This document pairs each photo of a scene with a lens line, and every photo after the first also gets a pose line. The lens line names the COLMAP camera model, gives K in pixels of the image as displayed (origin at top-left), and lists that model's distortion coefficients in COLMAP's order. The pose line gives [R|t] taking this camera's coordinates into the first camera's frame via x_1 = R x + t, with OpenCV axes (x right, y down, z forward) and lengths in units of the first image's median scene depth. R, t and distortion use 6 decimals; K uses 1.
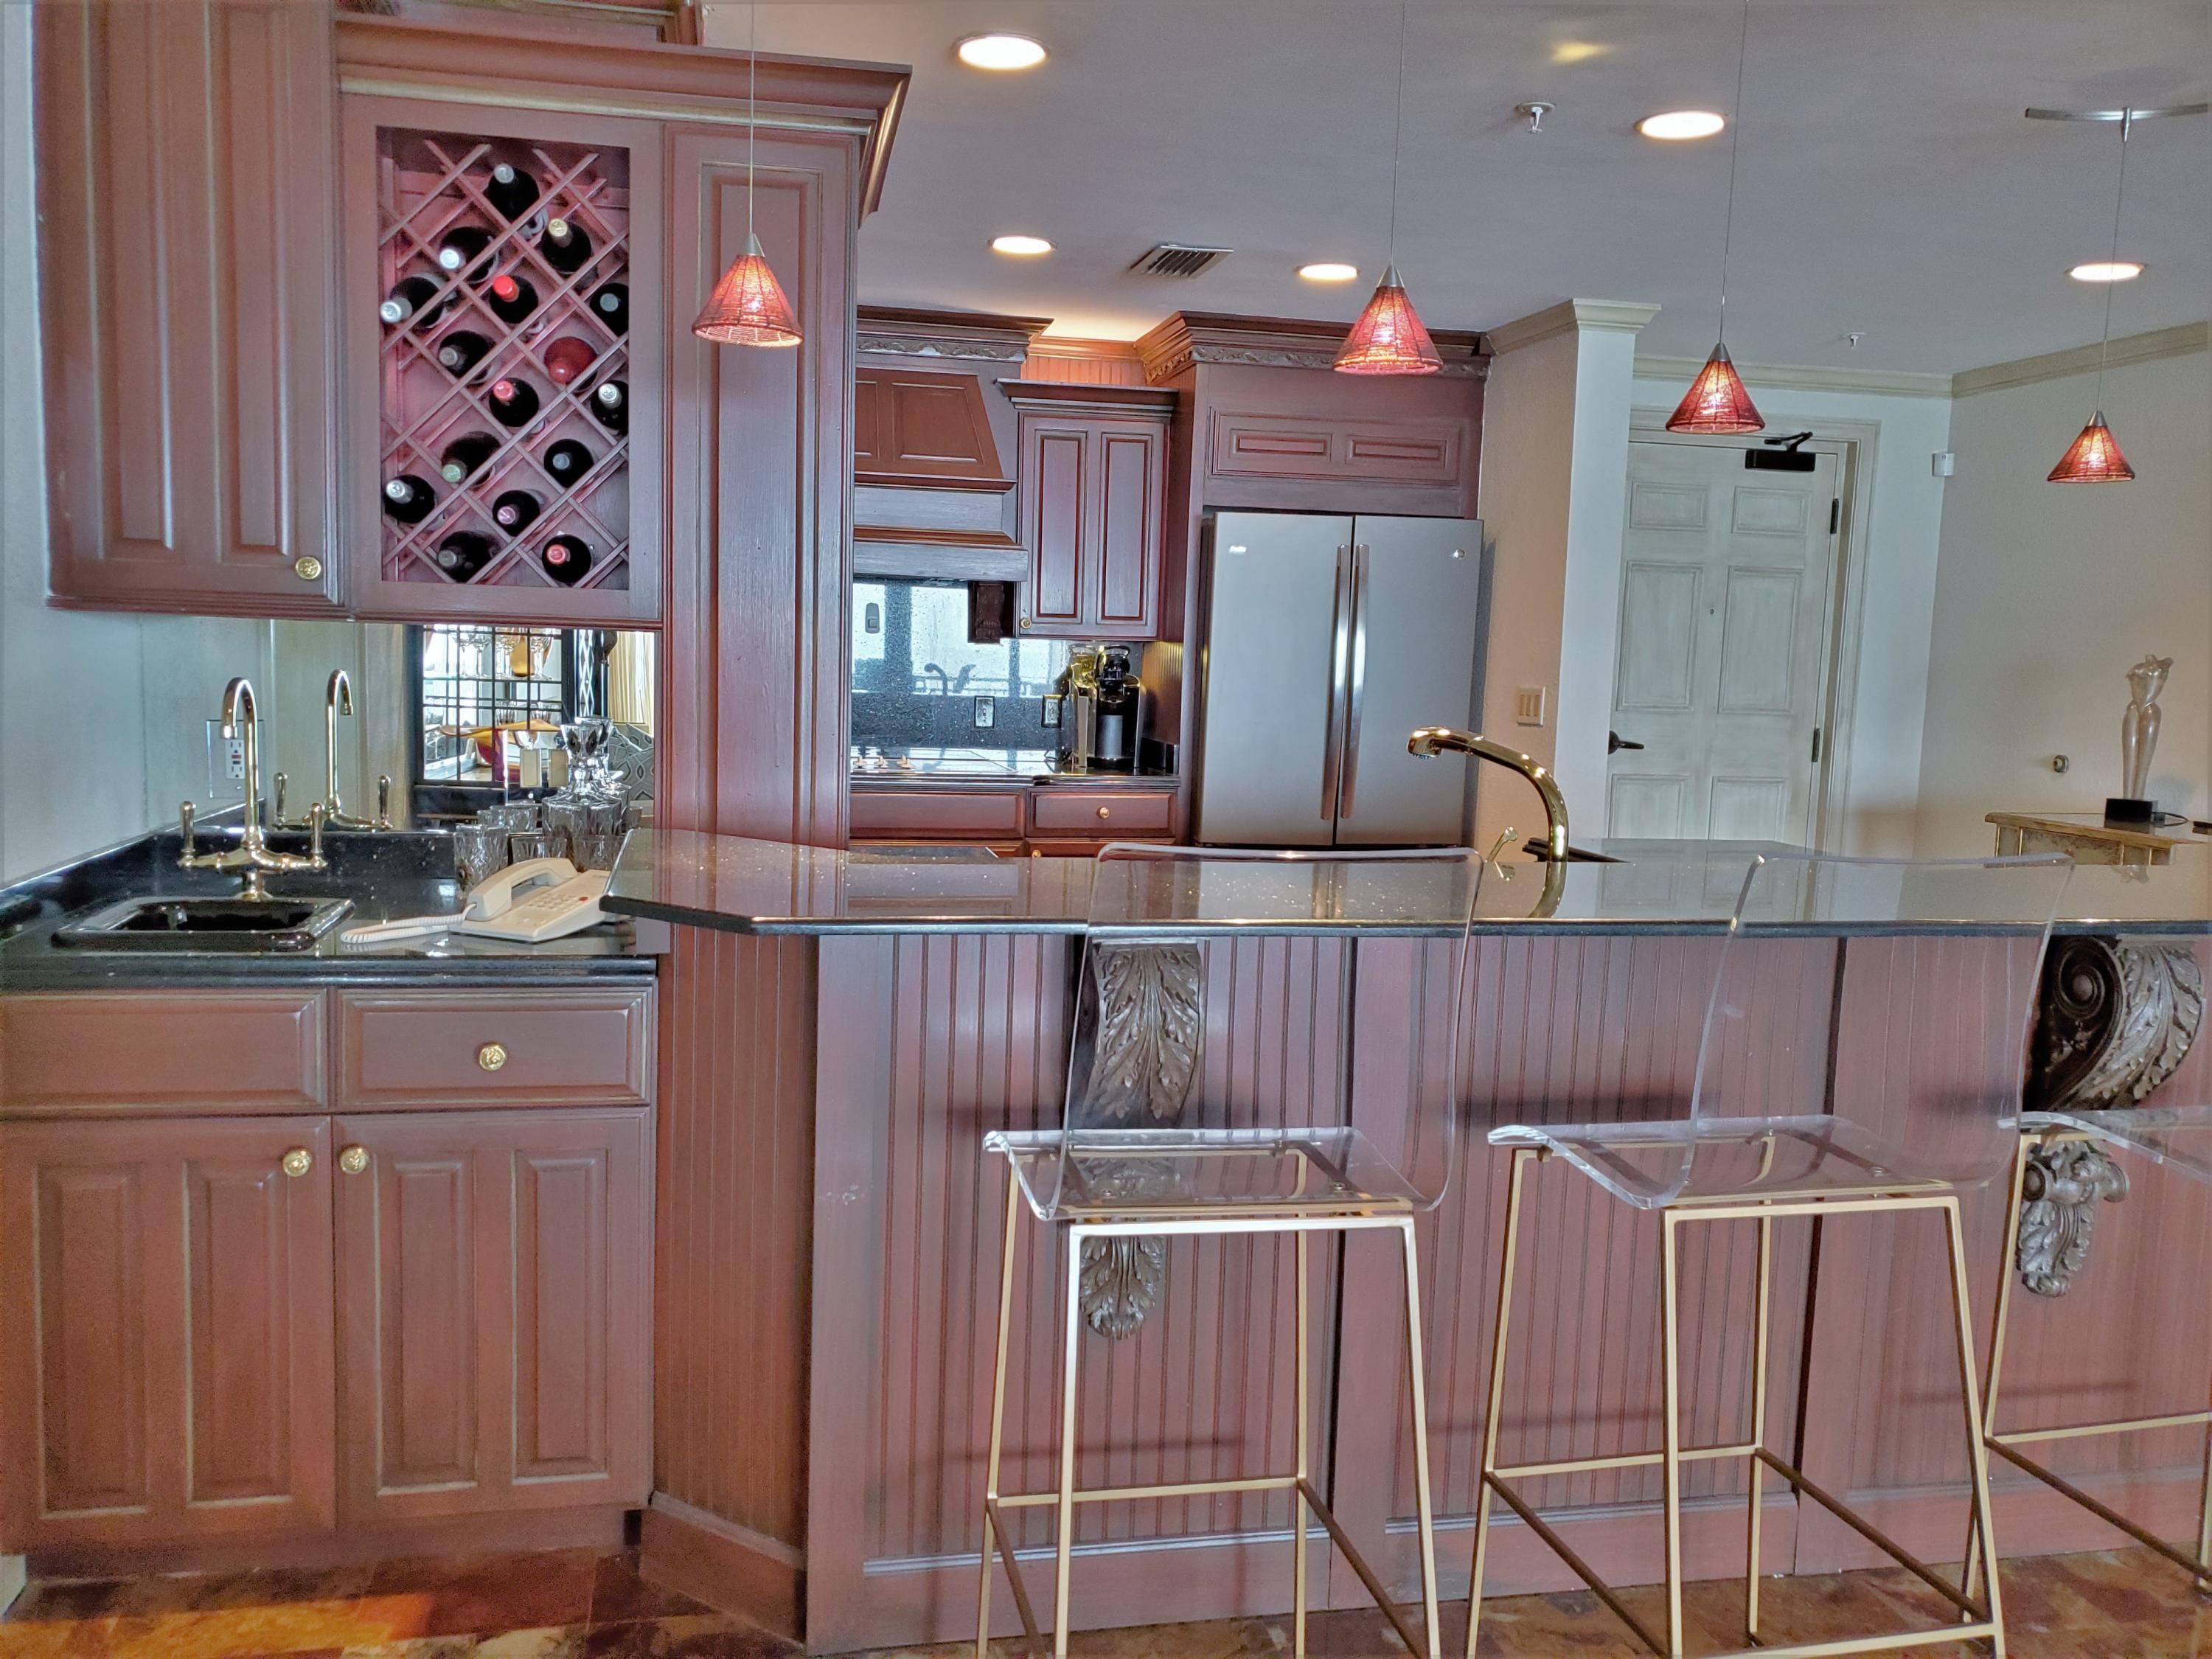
lens RADIAL K [[1689.5, 0, 1106.3], [0, 1689.5, 831.4], [0, 0, 1]] dist [0.022663, -0.023278]
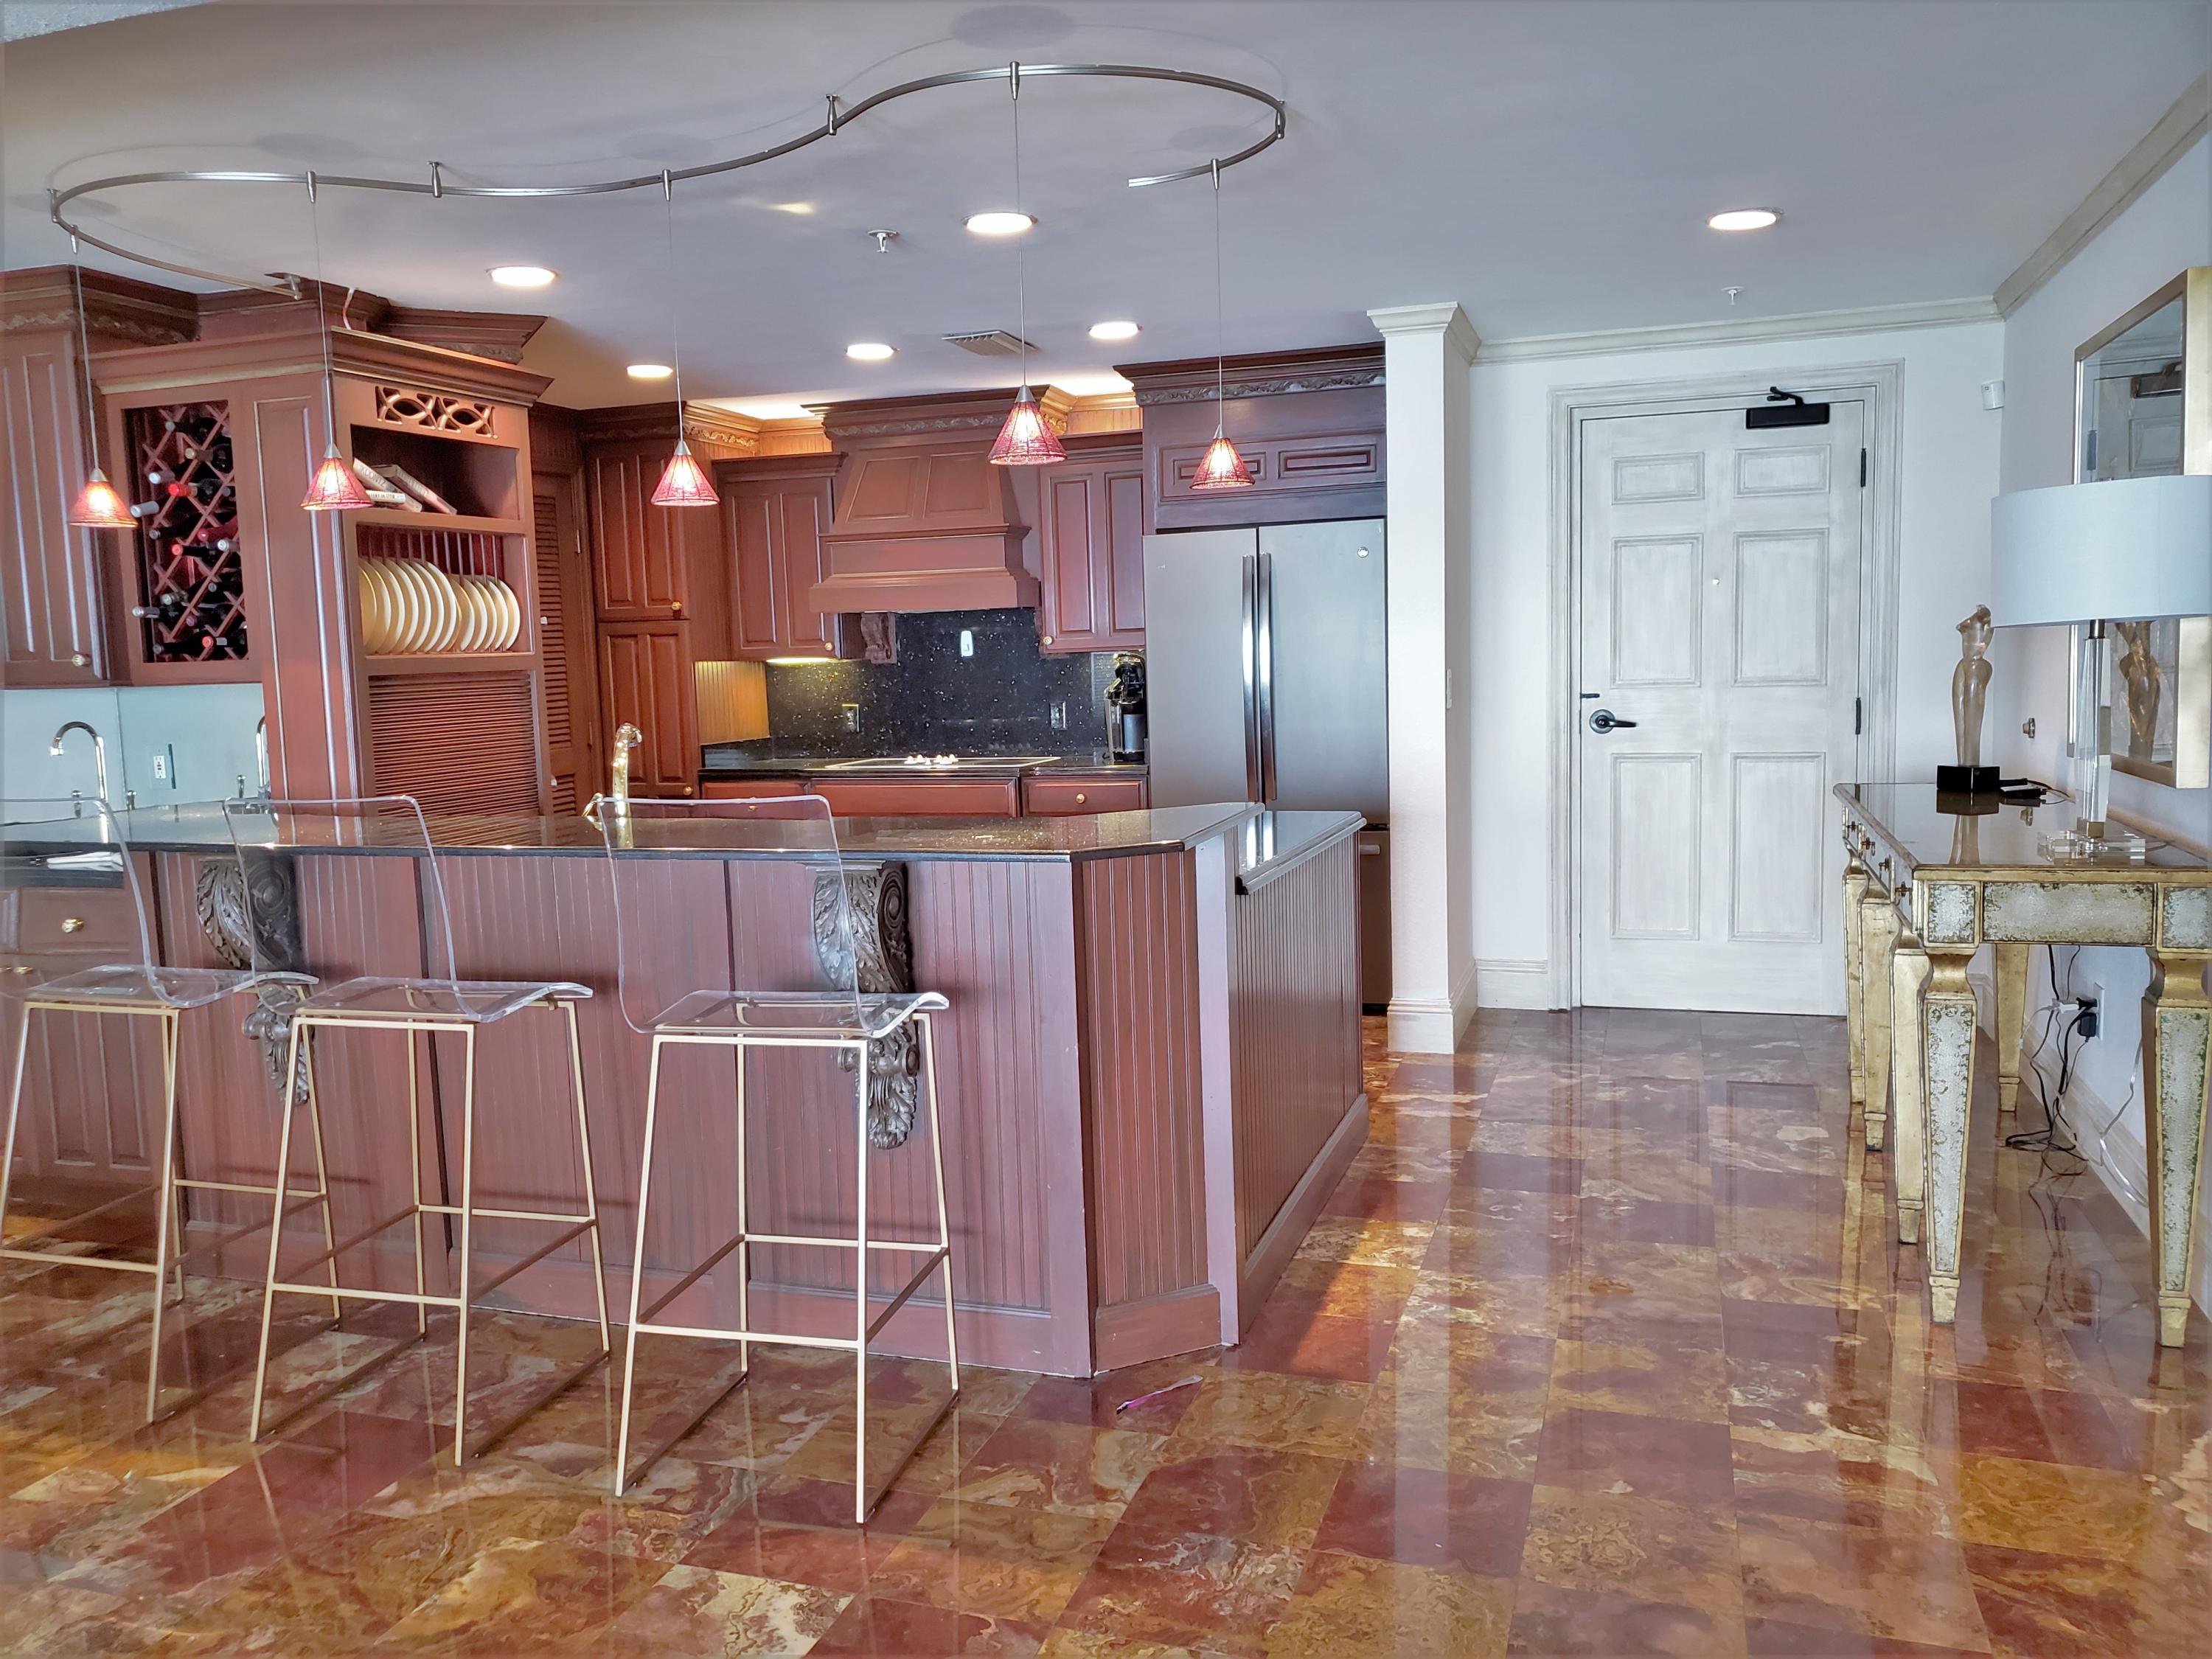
lens RADIAL K [[1689.5, 0, 1084.6], [0, 1689.5, 822.6], [0, 0, 1]] dist [0.022663, -0.023278]
pose [[0.862938, -0.008888, -0.505232, 0.534186], [0.003388, 0.999925, -0.011805, 0.017267], [0.505299, 0.008475, 0.862903, -0.009860]]
